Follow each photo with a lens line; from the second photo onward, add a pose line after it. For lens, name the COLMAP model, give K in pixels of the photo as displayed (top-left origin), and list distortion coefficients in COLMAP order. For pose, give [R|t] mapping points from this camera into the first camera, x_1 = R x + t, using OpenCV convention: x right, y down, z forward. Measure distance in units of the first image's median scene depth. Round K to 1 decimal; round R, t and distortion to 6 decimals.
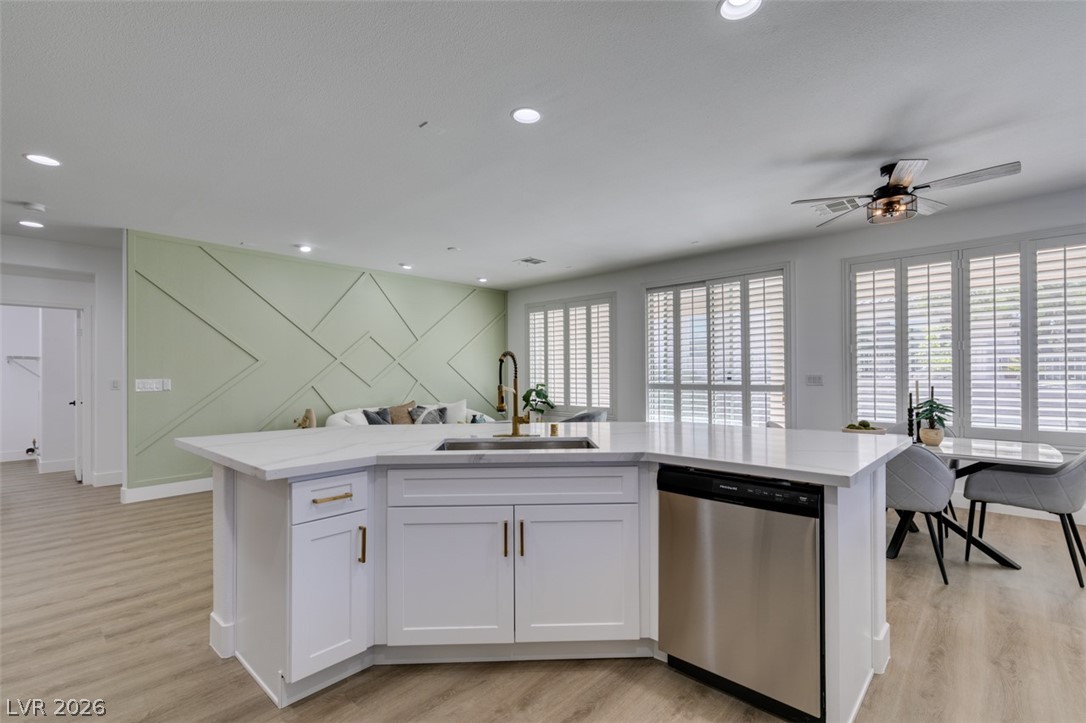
lens RADIAL K [[485.8, 0, 541.2], [0, 485.8, 364.9], [0, 0, 1]] dist [0.006829, -0.001496]
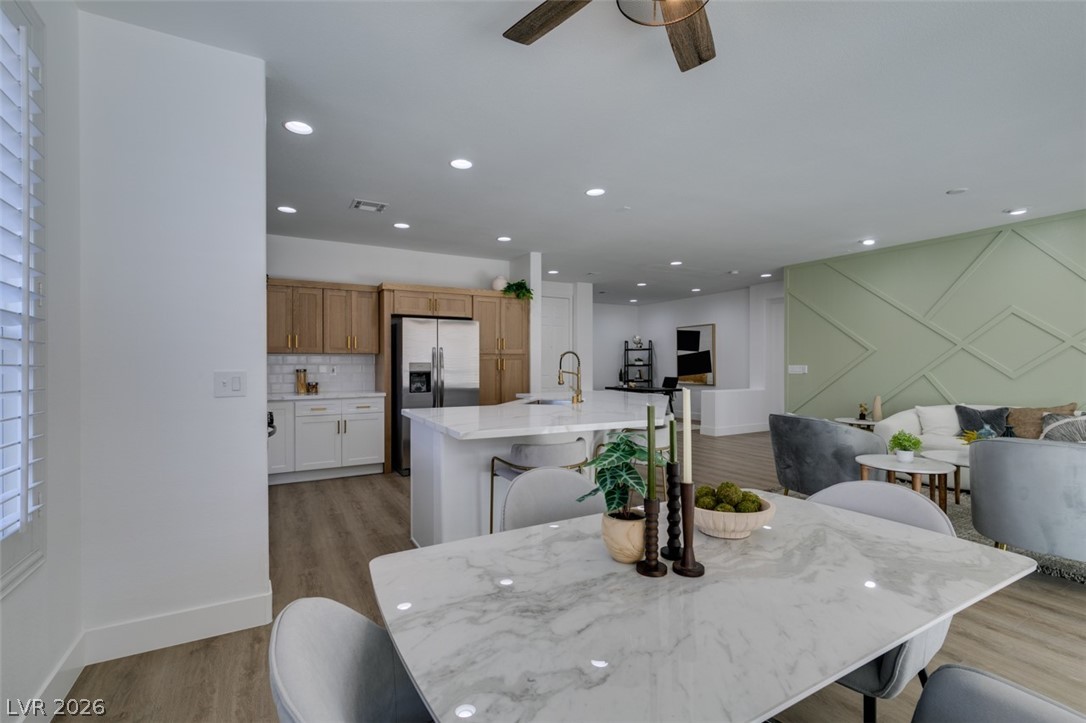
lens RADIAL K [[484.0, 0, 542.2], [0, 484.0, 362.6], [0, 0, 1]] dist [0.003630, -0.000371]
pose [[-0.301815, 0.006144, -0.953347, 0.612389], [0.020108, 0.999798, 0.000077, 0.004664], [0.953154, -0.019146, -0.301878, 0.550344]]
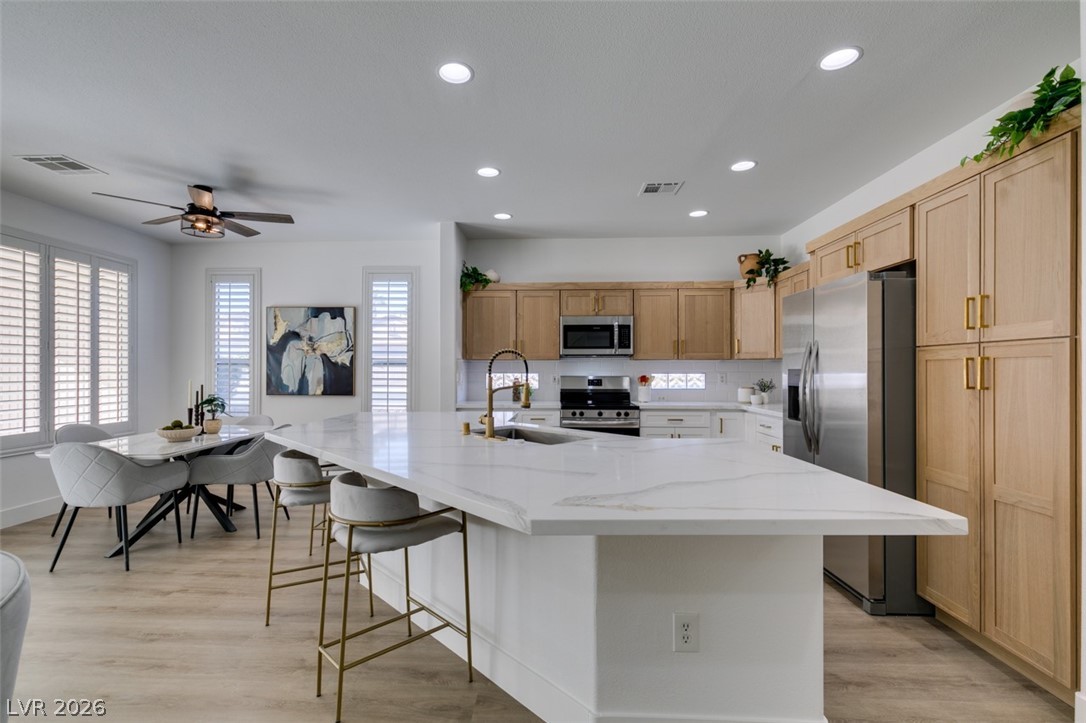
lens RADIAL K [[494.7, 0, 527.7], [0, 494.7, 368.9], [0, 0, 1]] dist [0.004785, -0.000189]
pose [[-0.644021, 0.010239, 0.764939, -0.332939], [-0.007444, 0.999779, -0.019649, 0.012207], [-0.764972, -0.018348, -0.643803, 0.624429]]
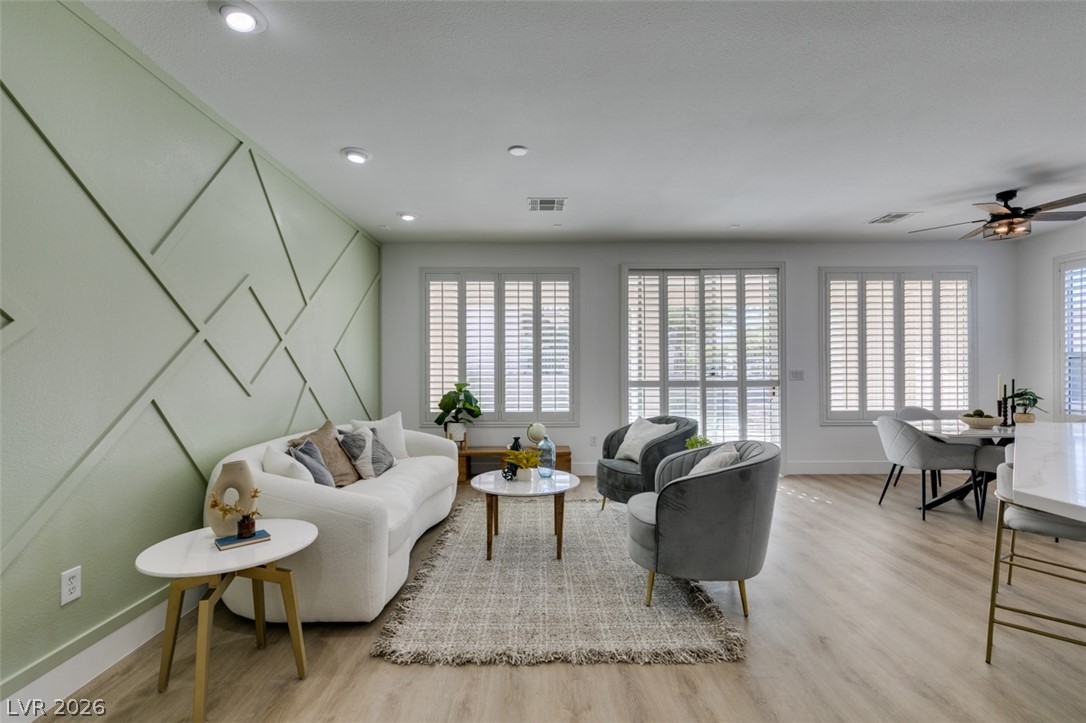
lens RADIAL K [[485.8, 0, 541.2], [0, 485.8, 364.9], [0, 0, 1]] dist [0.006829, -0.001496]
pose [[0.723609, 0.008119, 0.690163, -0.487358], [-0.012857, 0.999916, 0.001718, 0.011316], [-0.690091, -0.010117, 0.723652, 0.496945]]
